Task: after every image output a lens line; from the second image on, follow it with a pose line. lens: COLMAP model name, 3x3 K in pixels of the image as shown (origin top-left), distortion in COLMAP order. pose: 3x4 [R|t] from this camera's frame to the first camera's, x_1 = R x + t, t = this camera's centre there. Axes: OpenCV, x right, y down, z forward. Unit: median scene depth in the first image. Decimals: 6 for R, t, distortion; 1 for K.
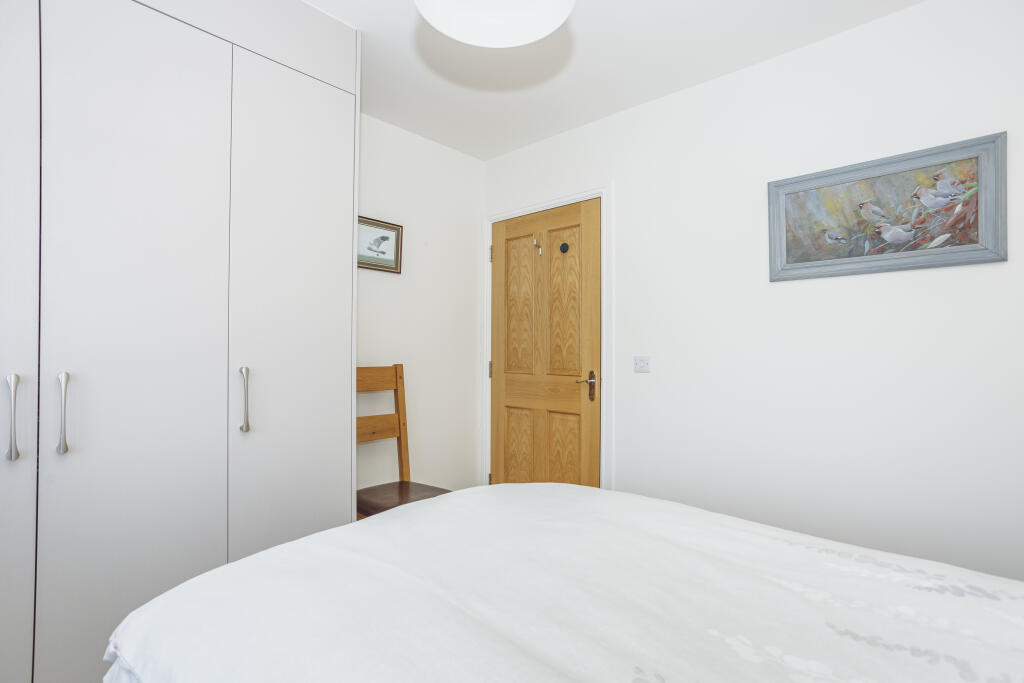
lens RADIAL K [[496.5, 0, 515.5], [0, 496.5, 346.8], [0, 0, 1]] dist [-0.046421, 0.028385]
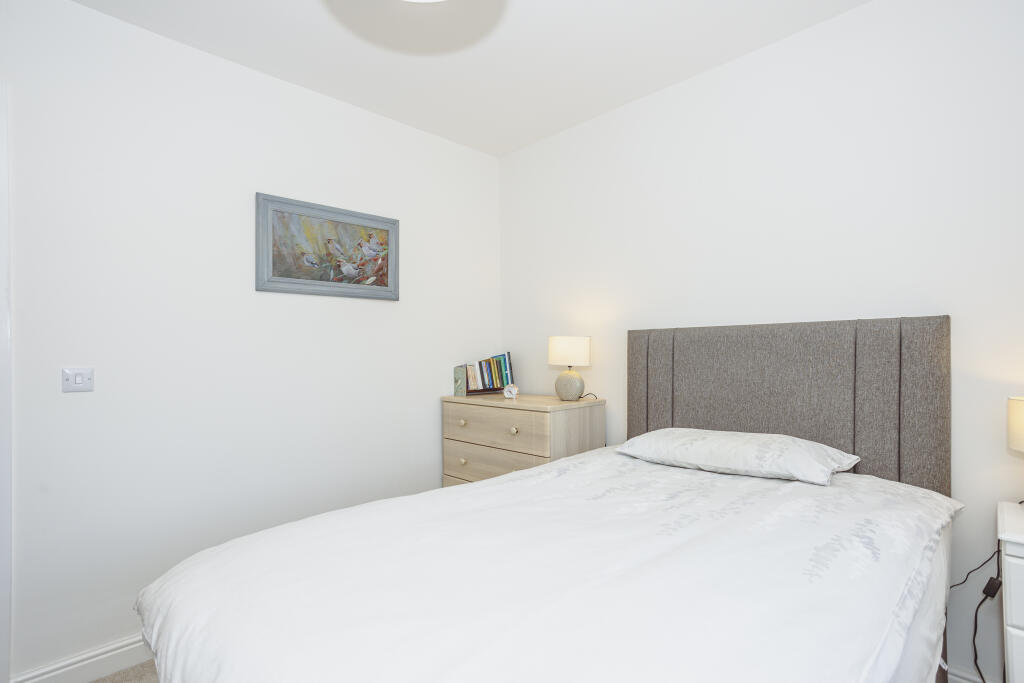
lens RADIAL K [[496.5, 0, 512.7], [0, 496.5, 351.0], [0, 0, 1]] dist [-0.046421, 0.028385]
pose [[0.055696, 0.007353, 0.998421, -0.510652], [0.004866, 0.999959, -0.007636, 0.002145], [-0.998436, 0.005283, 0.055658, 0.464709]]
